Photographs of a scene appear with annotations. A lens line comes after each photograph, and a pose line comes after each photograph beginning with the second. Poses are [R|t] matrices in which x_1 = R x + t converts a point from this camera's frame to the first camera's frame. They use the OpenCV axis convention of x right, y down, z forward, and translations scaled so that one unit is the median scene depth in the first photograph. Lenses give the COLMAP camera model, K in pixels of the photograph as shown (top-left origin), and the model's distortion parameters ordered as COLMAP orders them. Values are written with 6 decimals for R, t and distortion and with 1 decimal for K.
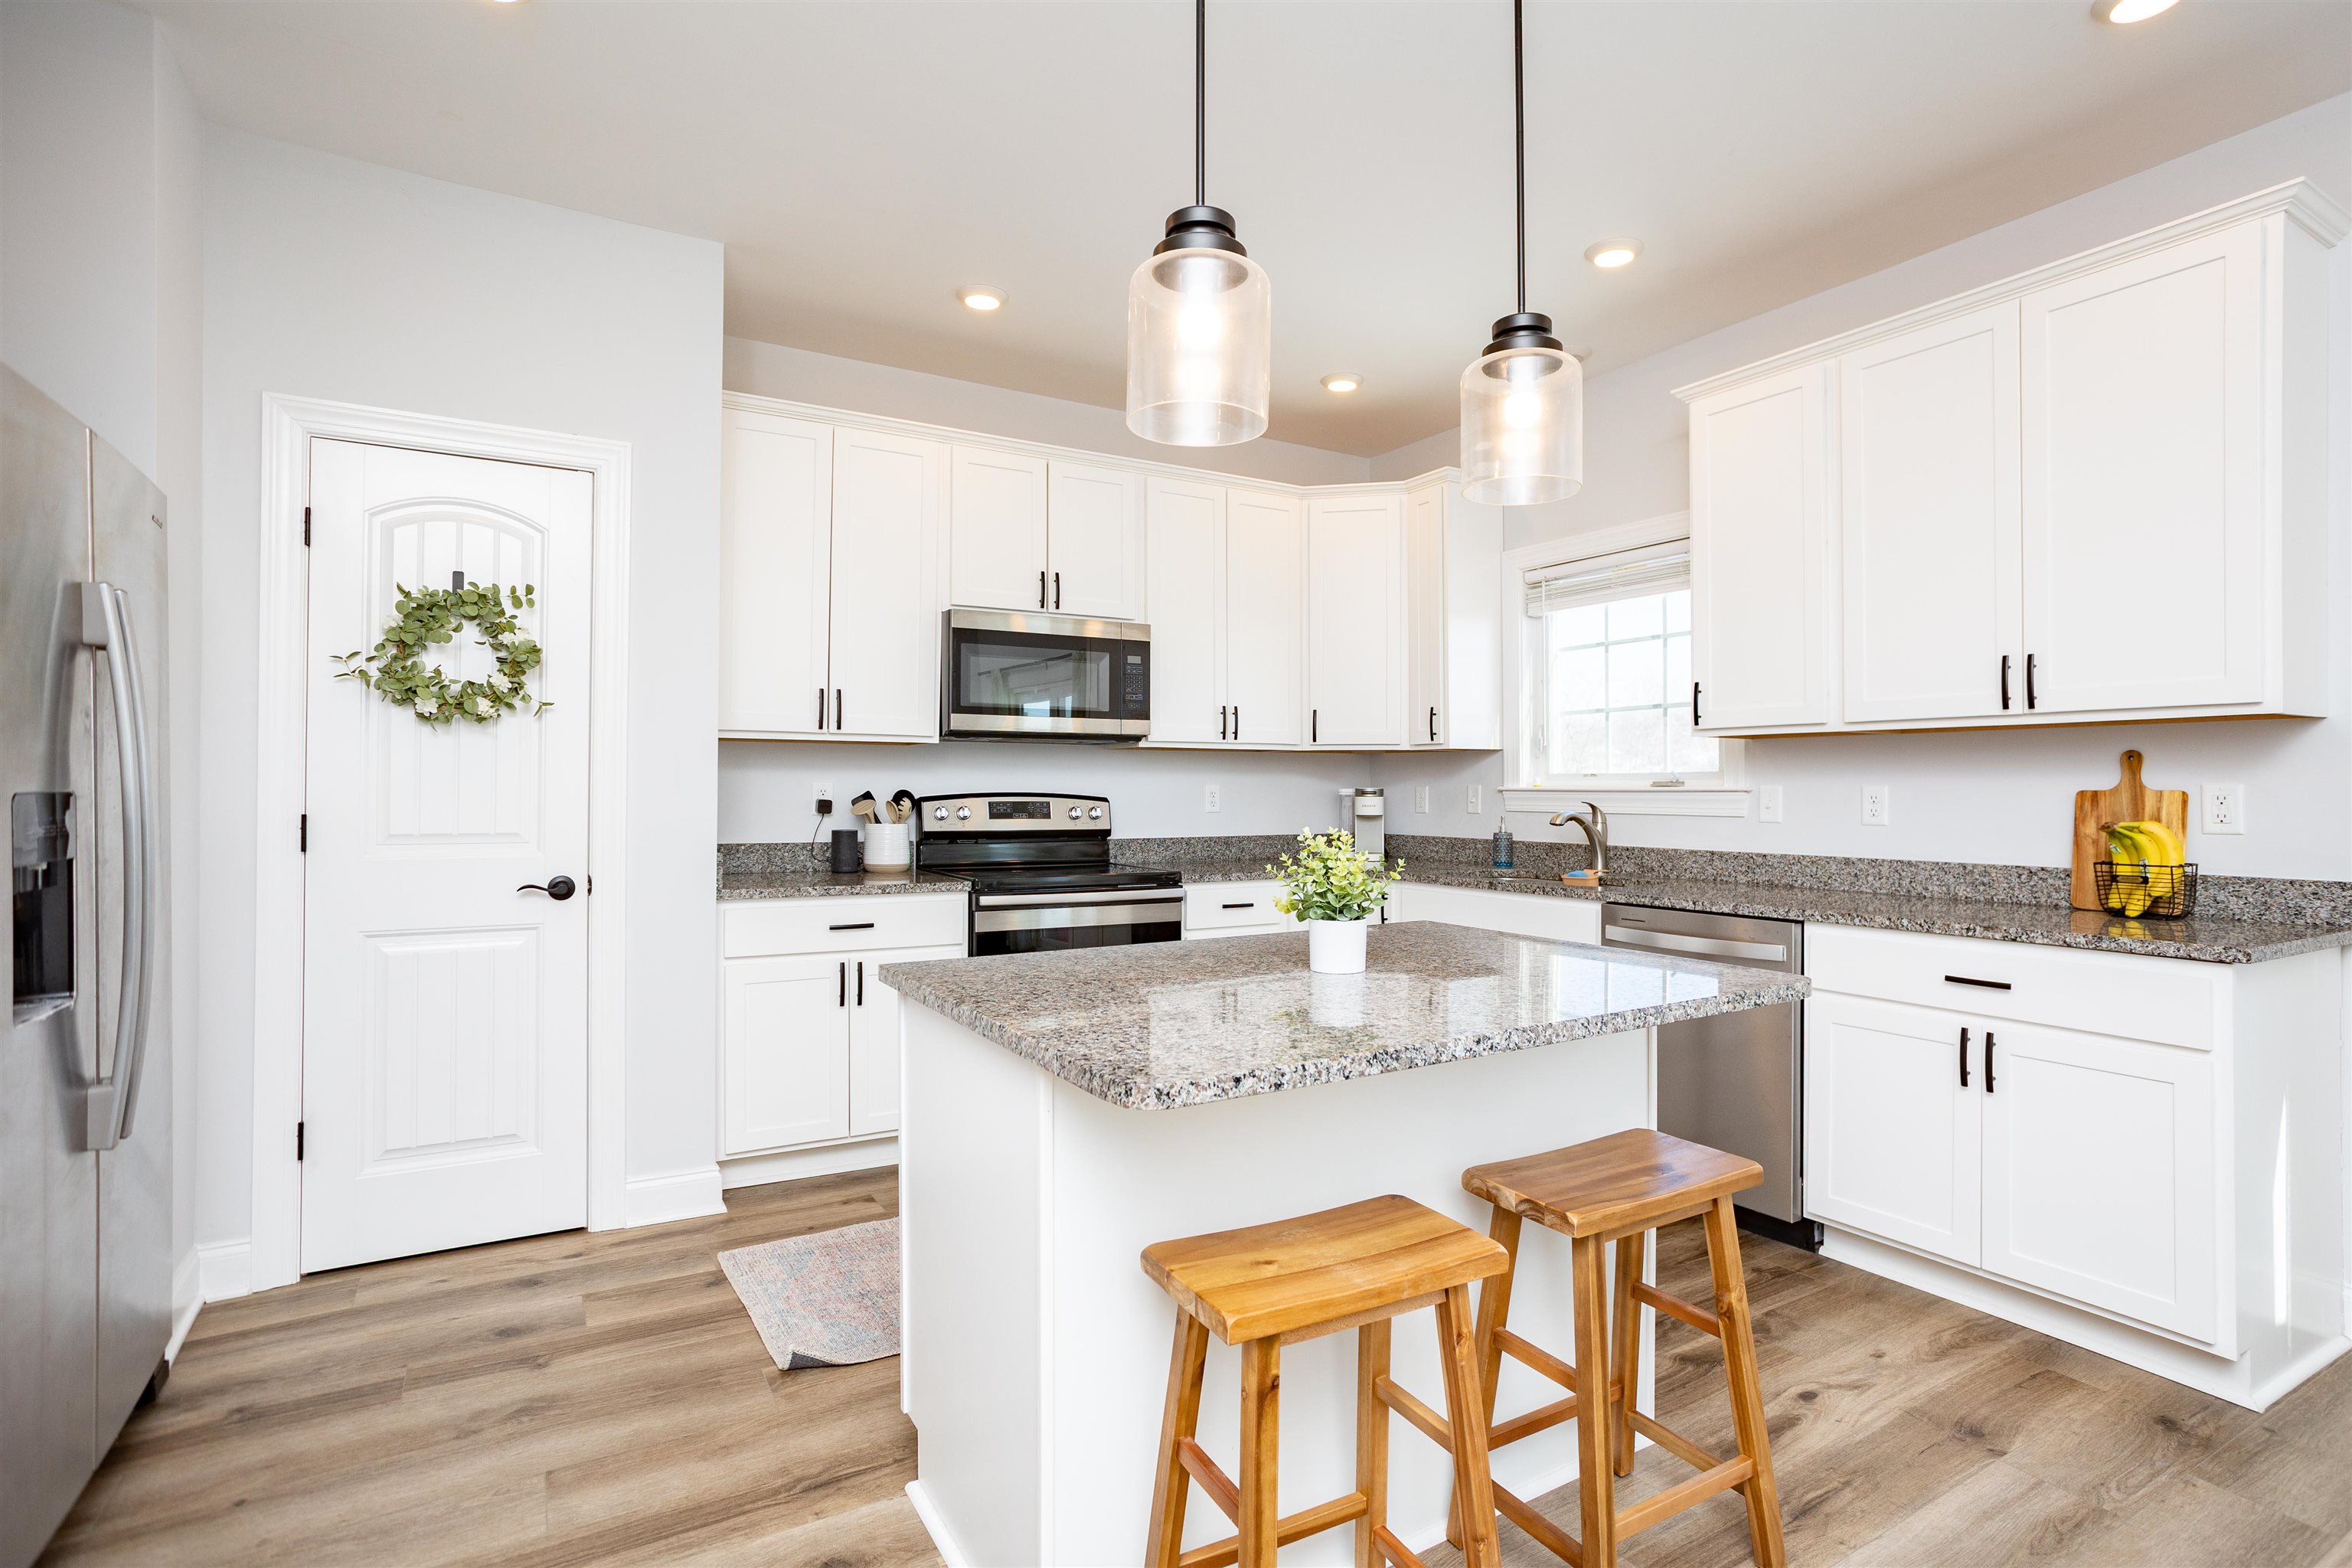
lens RADIAL K [[1136.4, 0, 1179.6], [0, 1136.4, 781.9], [0, 0, 1]] dist [-0.024338, 0.017380]
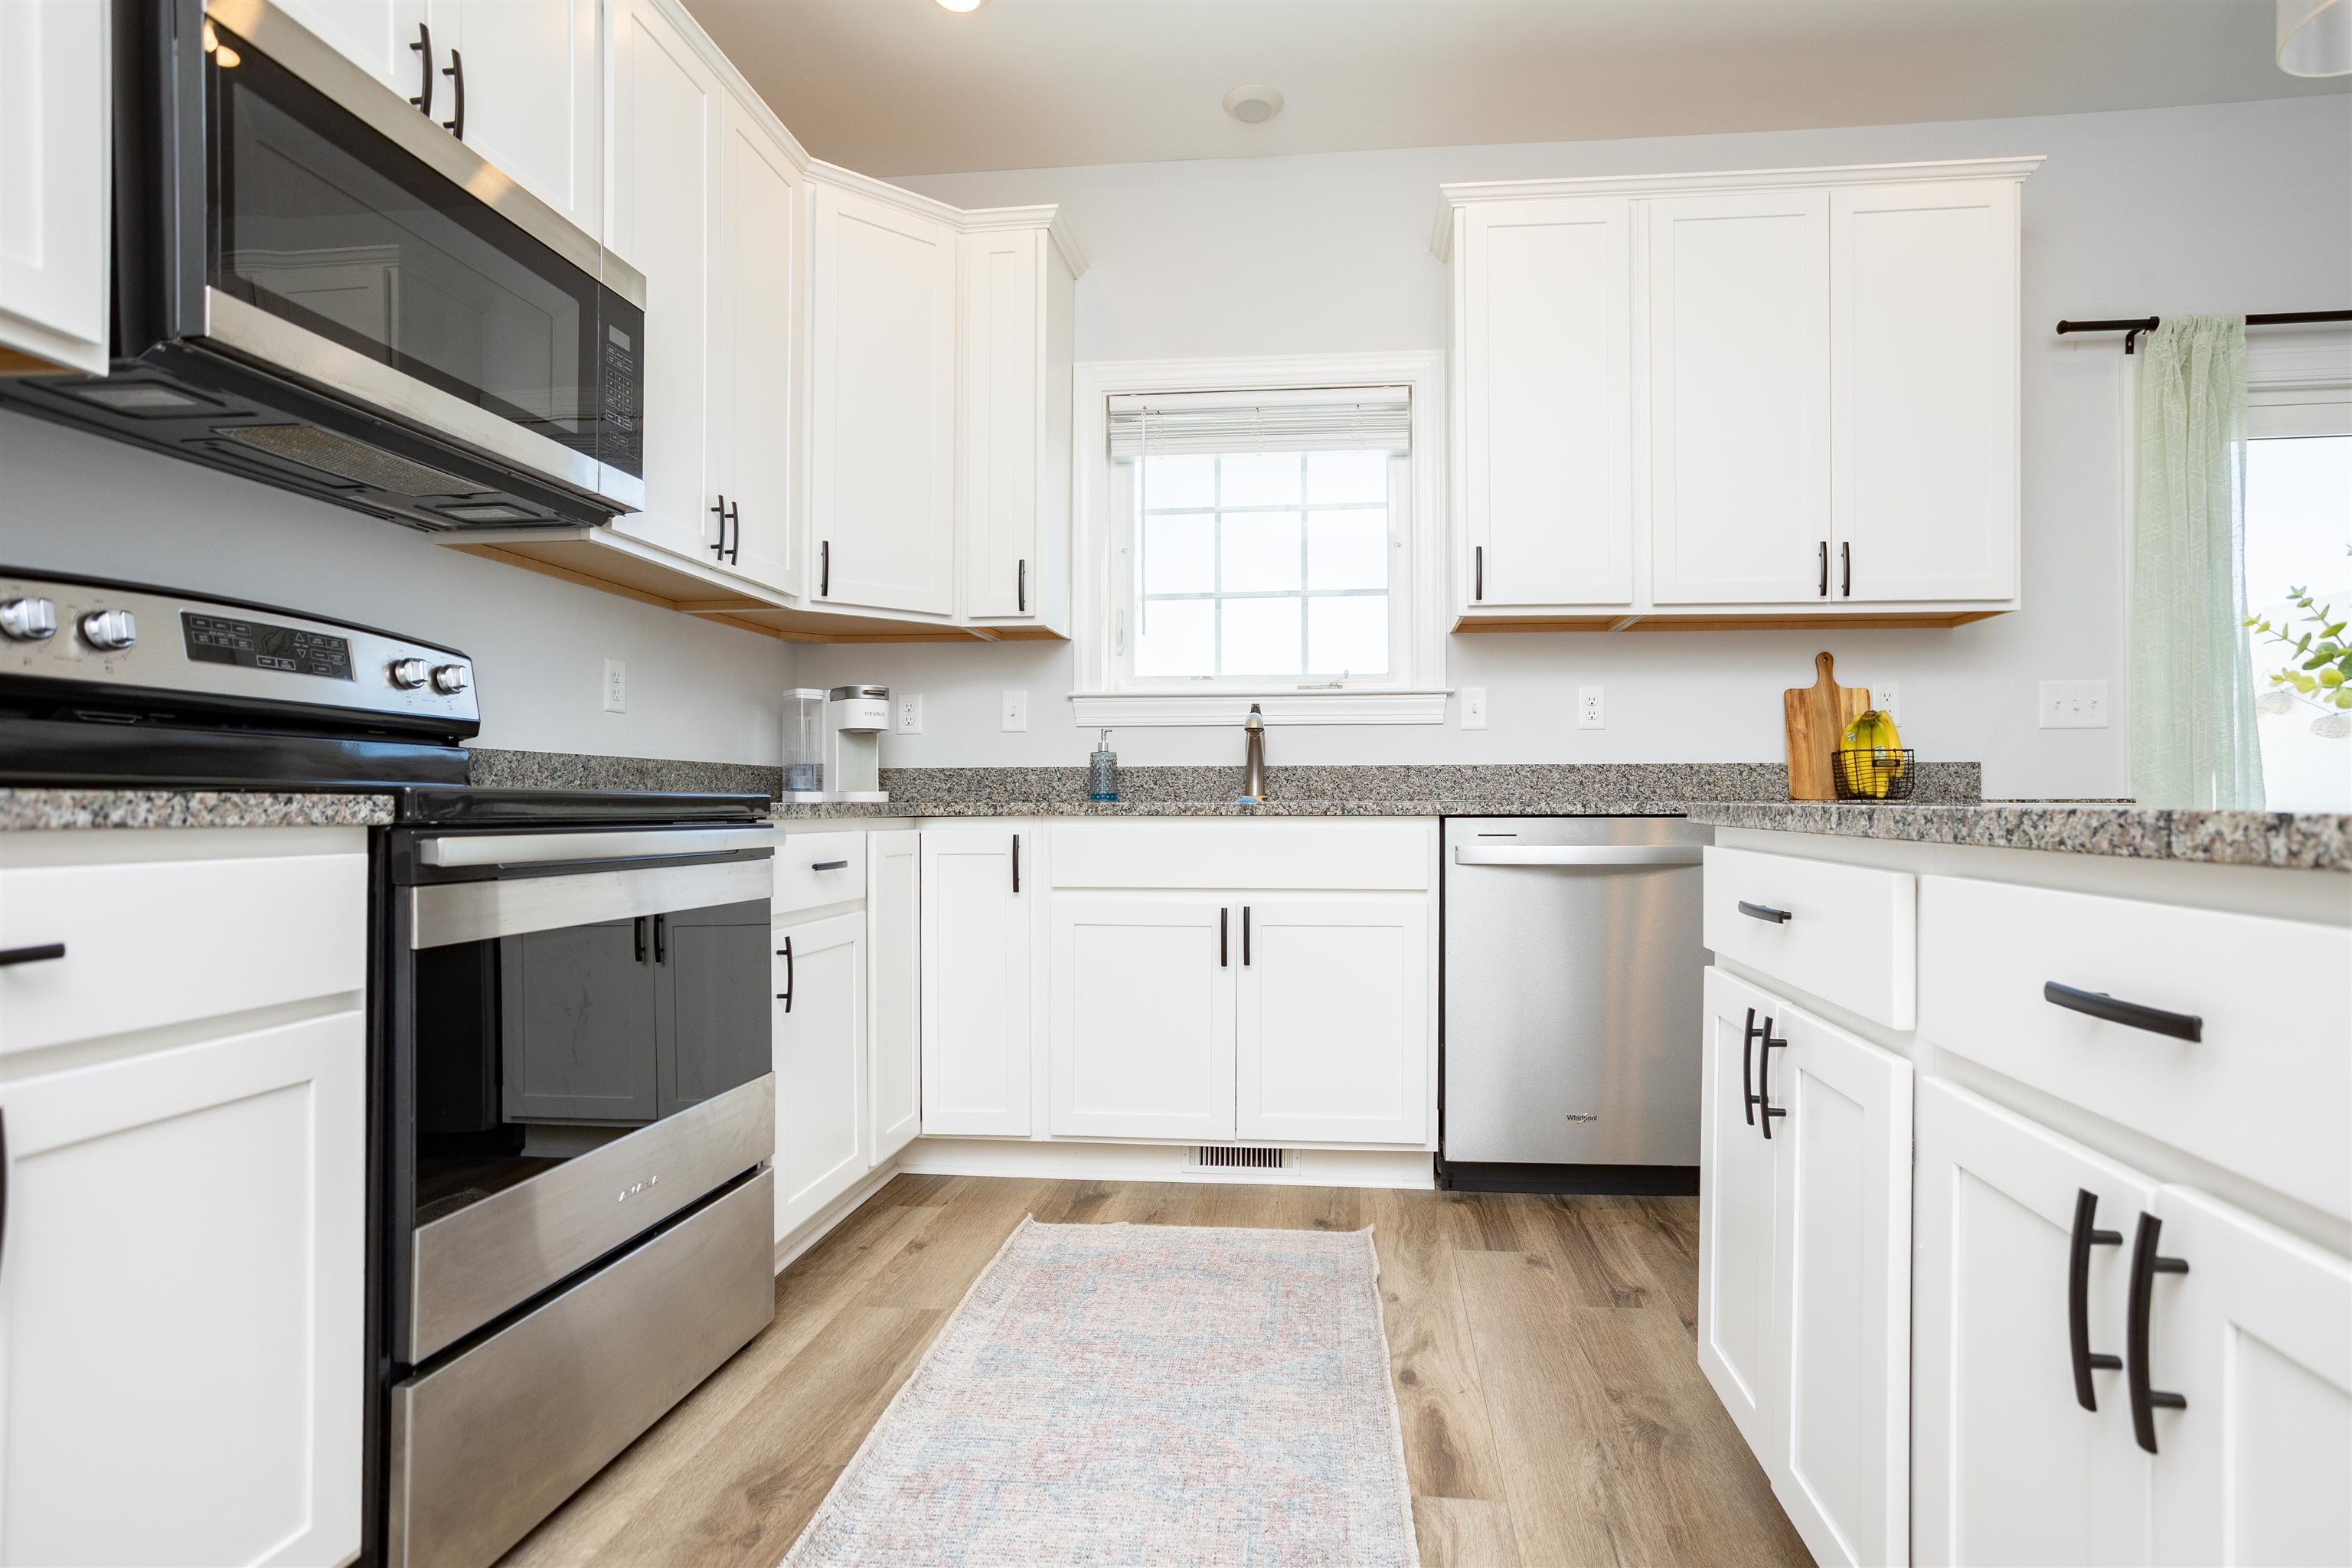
lens RADIAL K [[1195.5, 0, 1243.4], [0, 1195.5, 789.0], [0, 0, 1]] dist [-0.004478, 0.001018]
pose [[0.592032, 0.006952, 0.805884, -0.346033], [-0.003504, 0.999976, -0.006052, 0.094281], [-0.805906, 0.000759, 0.592042, 0.645055]]
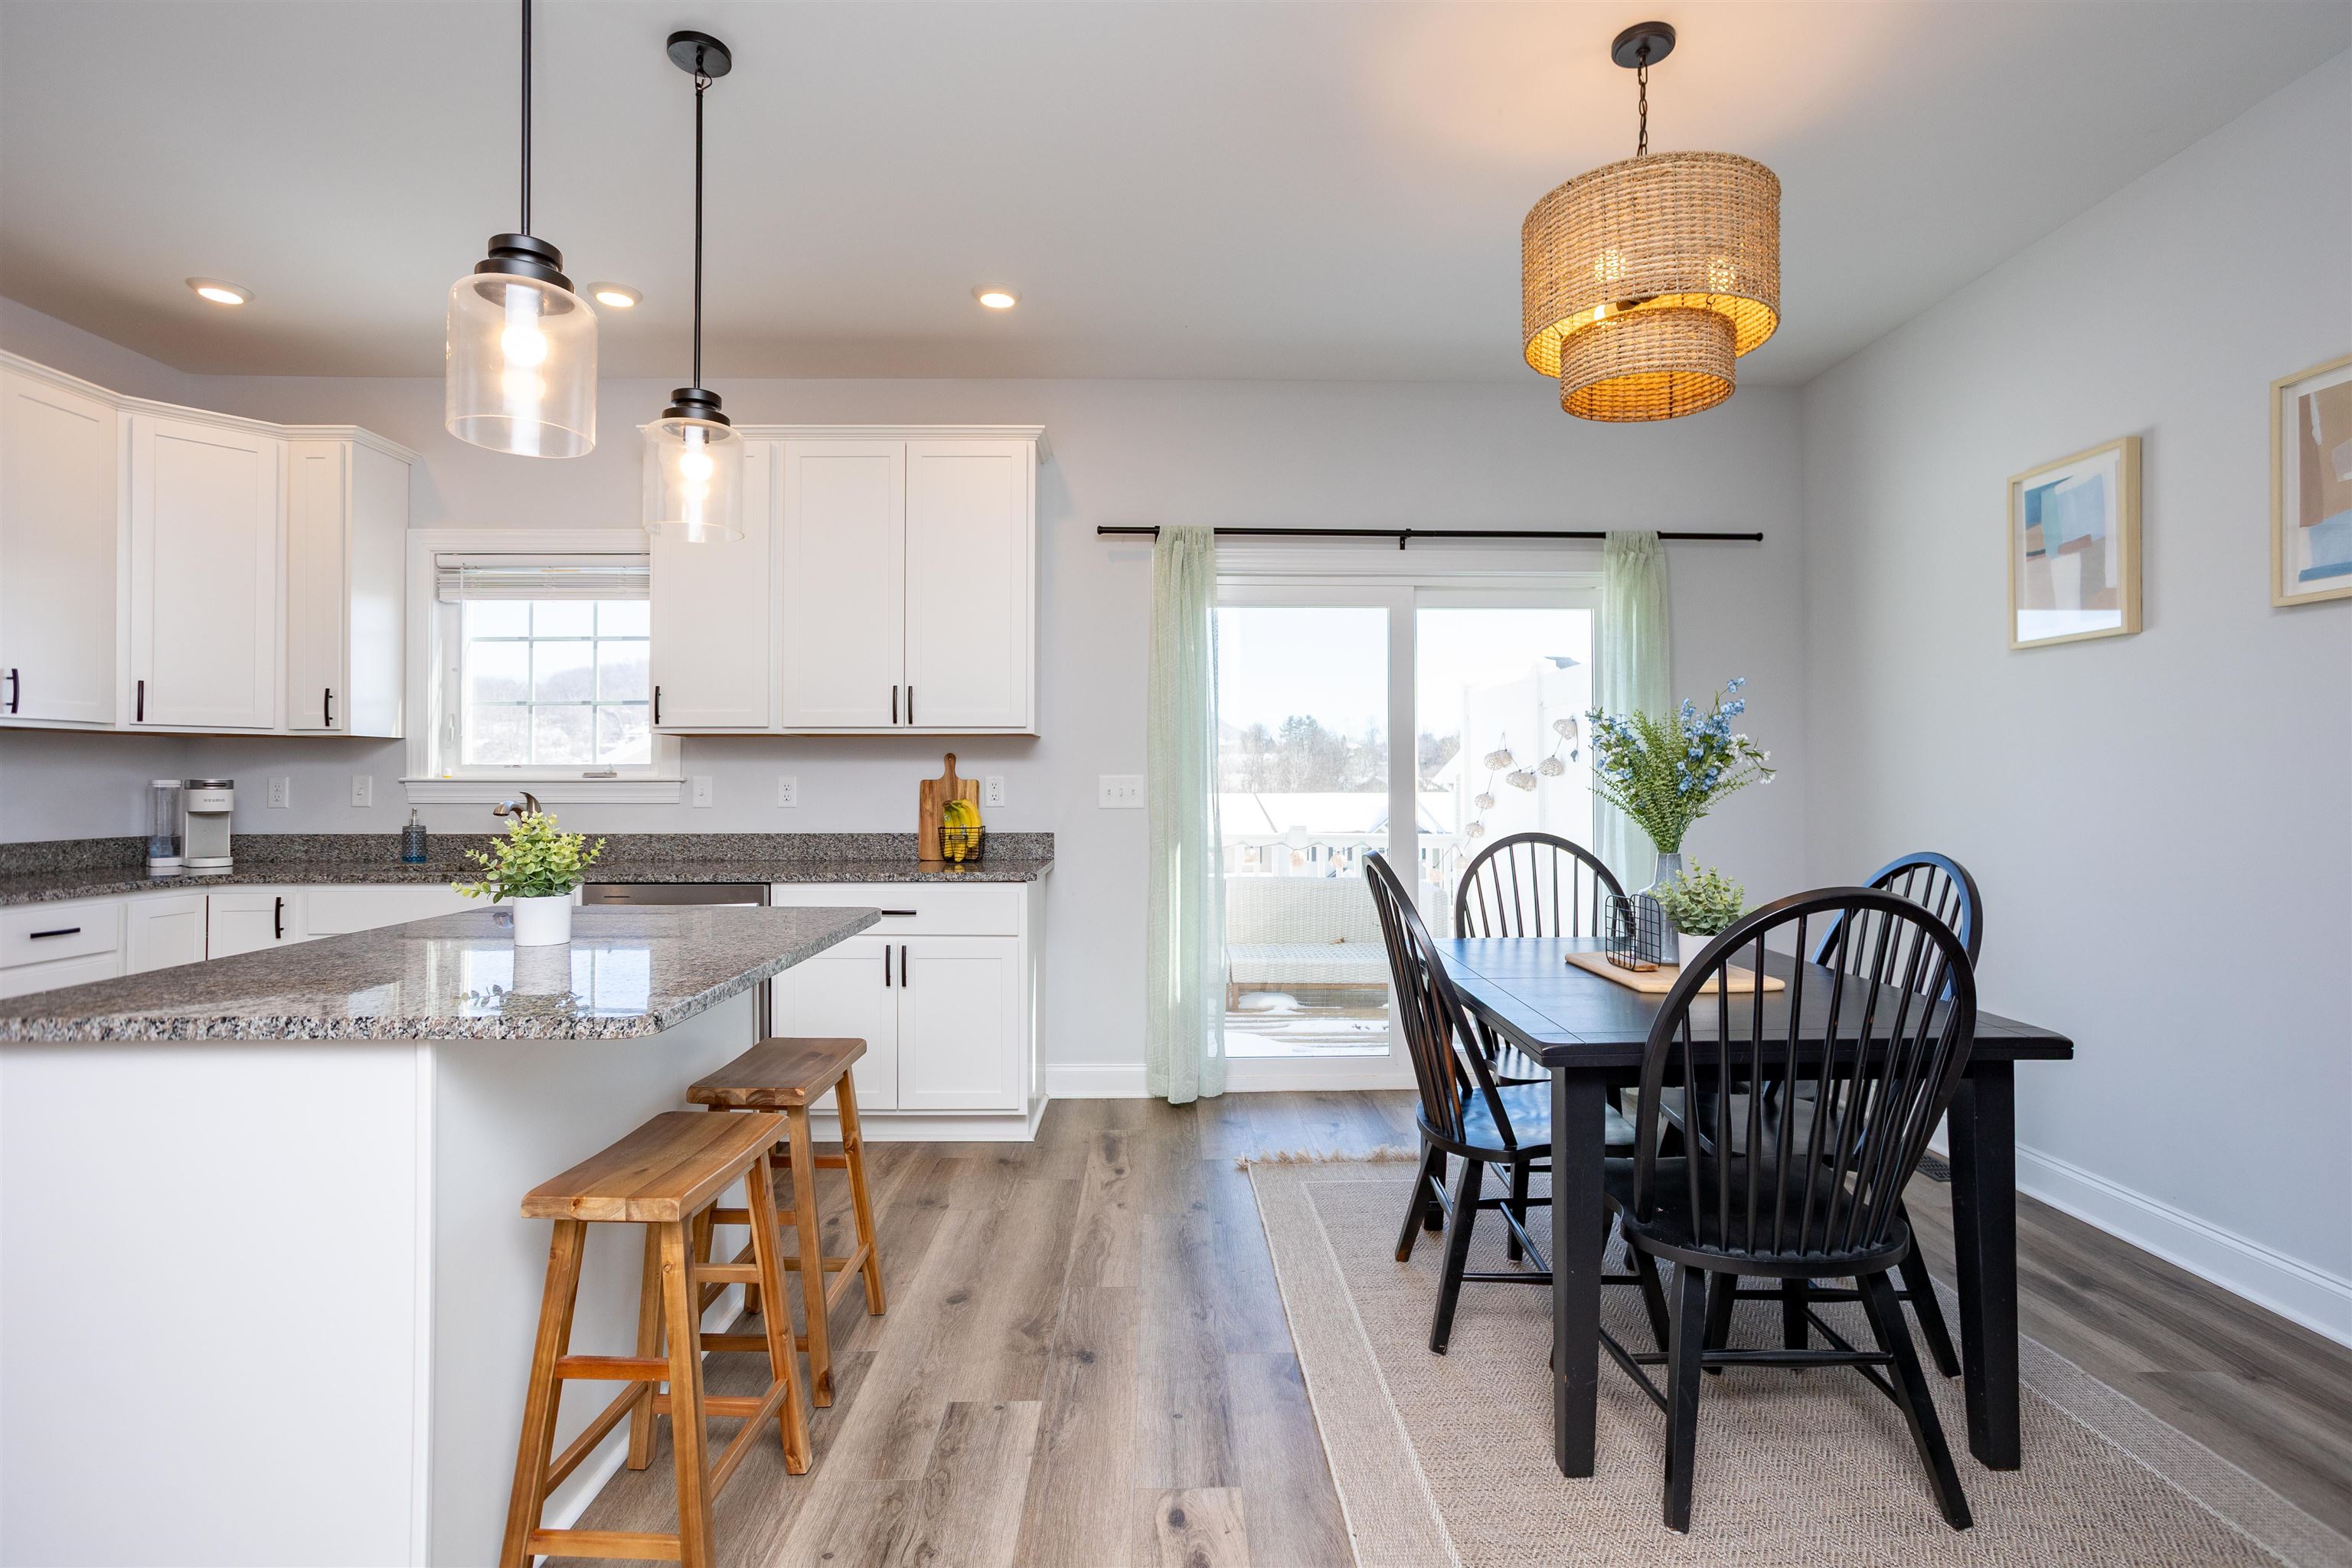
lens RADIAL K [[1136.4, 0, 1184.8], [0, 1136.4, 768.3], [0, 0, 1]] dist [-0.024338, 0.017380]
pose [[0.504553, 0.008579, 0.863338, -0.267961], [-0.003382, 0.999963, -0.007960, 0.002720], [-0.863374, 0.001096, 0.504564, -0.040528]]
